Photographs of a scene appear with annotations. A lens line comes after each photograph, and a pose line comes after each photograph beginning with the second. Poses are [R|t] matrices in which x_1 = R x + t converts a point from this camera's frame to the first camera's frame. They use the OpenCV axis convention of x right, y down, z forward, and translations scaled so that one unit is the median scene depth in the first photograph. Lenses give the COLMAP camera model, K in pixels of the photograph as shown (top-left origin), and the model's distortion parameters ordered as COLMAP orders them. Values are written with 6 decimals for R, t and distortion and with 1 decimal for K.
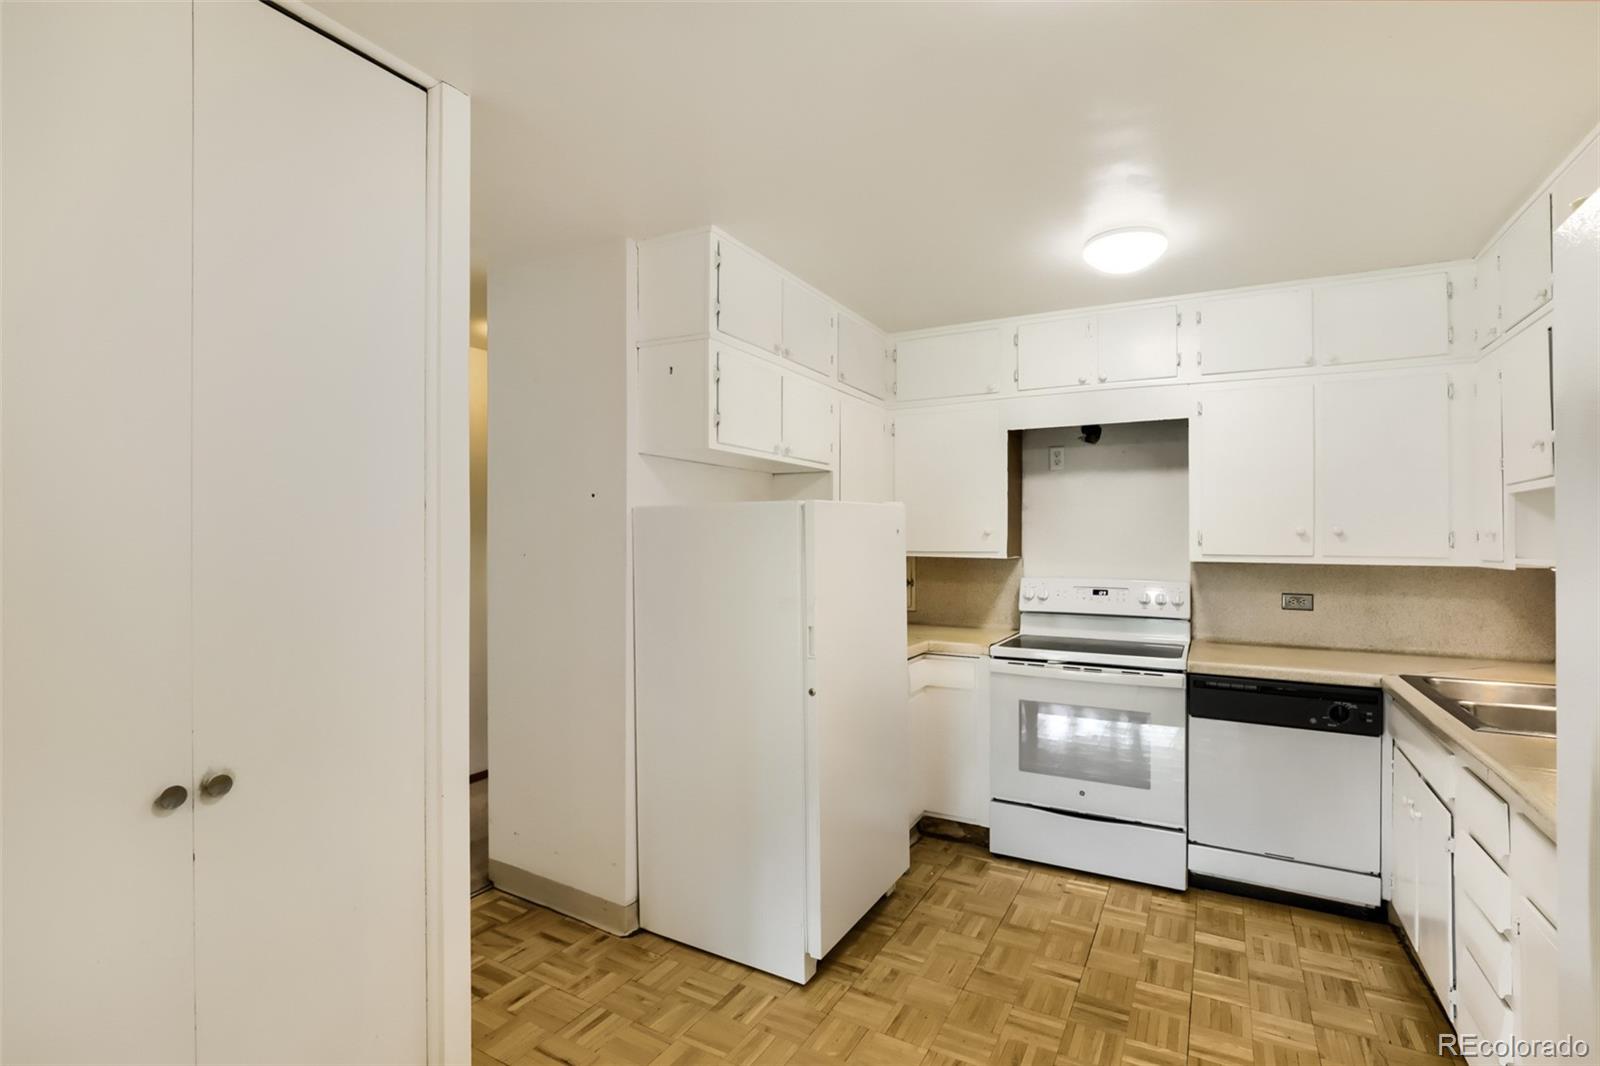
lens RADIAL K [[747.1, 0, 800.0], [0, 747.1, 533.0], [0, 0, 1]] dist [-0.017060, 0.000210]
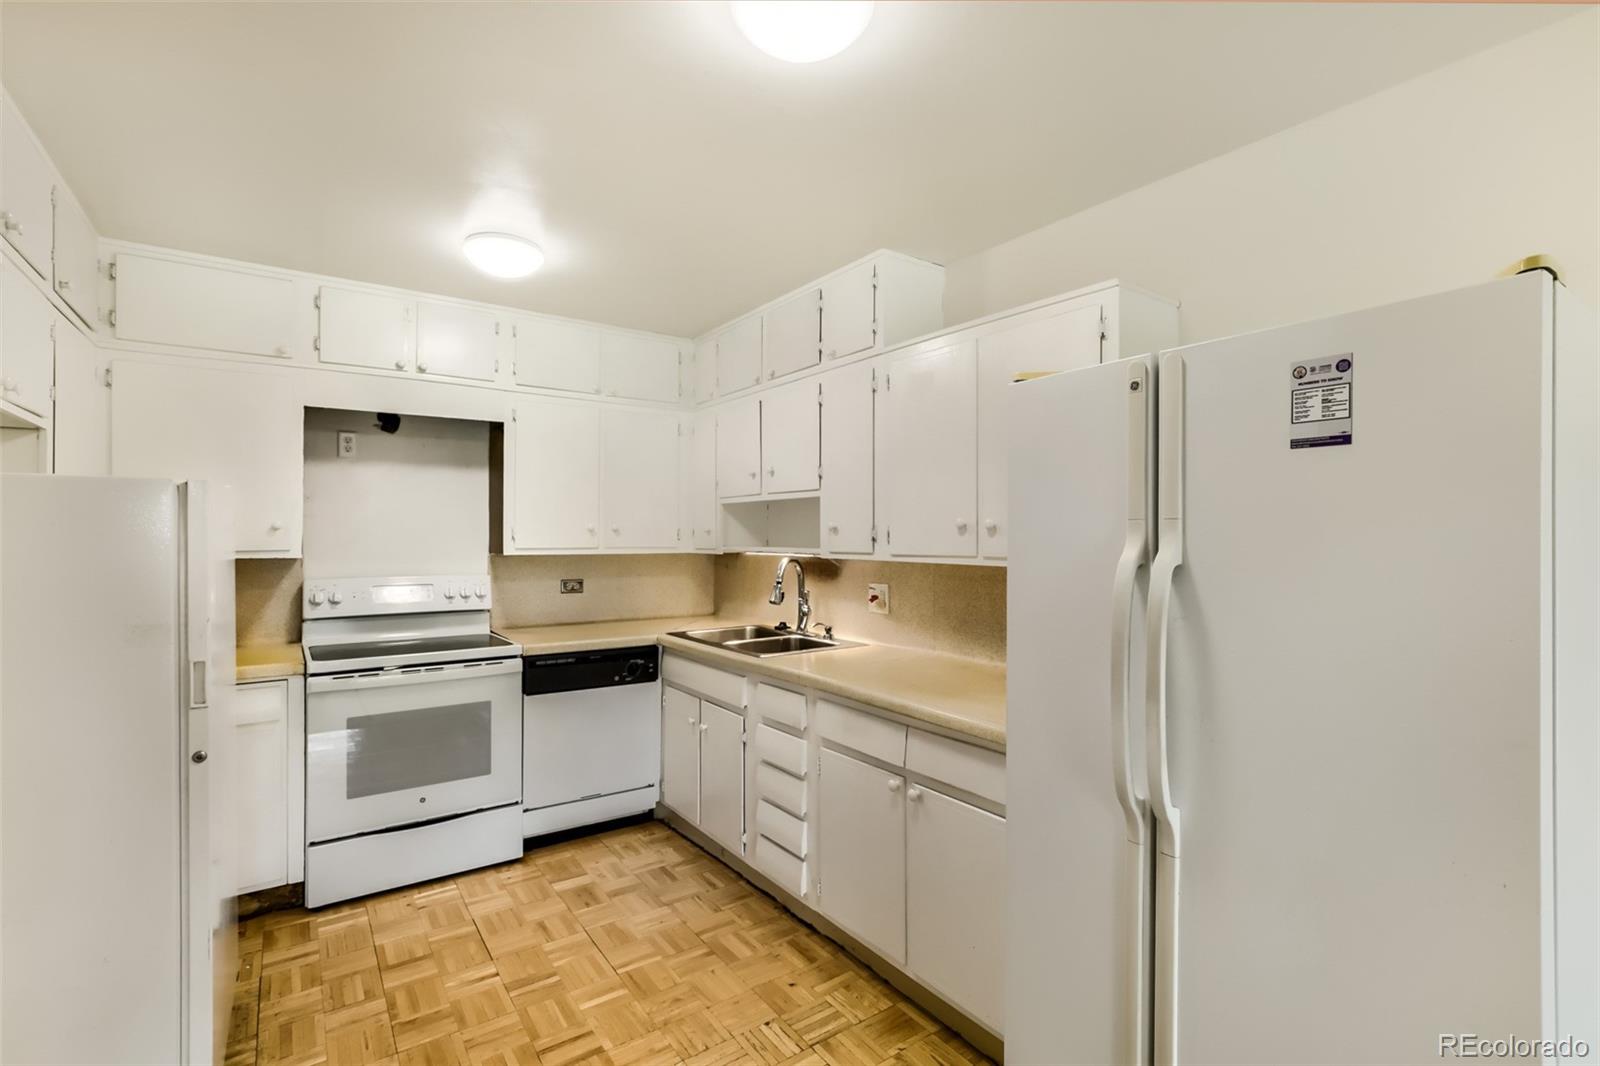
lens RADIAL K [[737.6, 0, 800.0], [0, 737.6, 533.0], [0, 0, 1]] dist [-0.000079, 0.000605]
pose [[0.435880, 0.000857, 0.900004, -0.282366], [-0.005999, 0.999980, 0.001953, 0.001692], [-0.899985, -0.006250, 0.435877, 0.162899]]
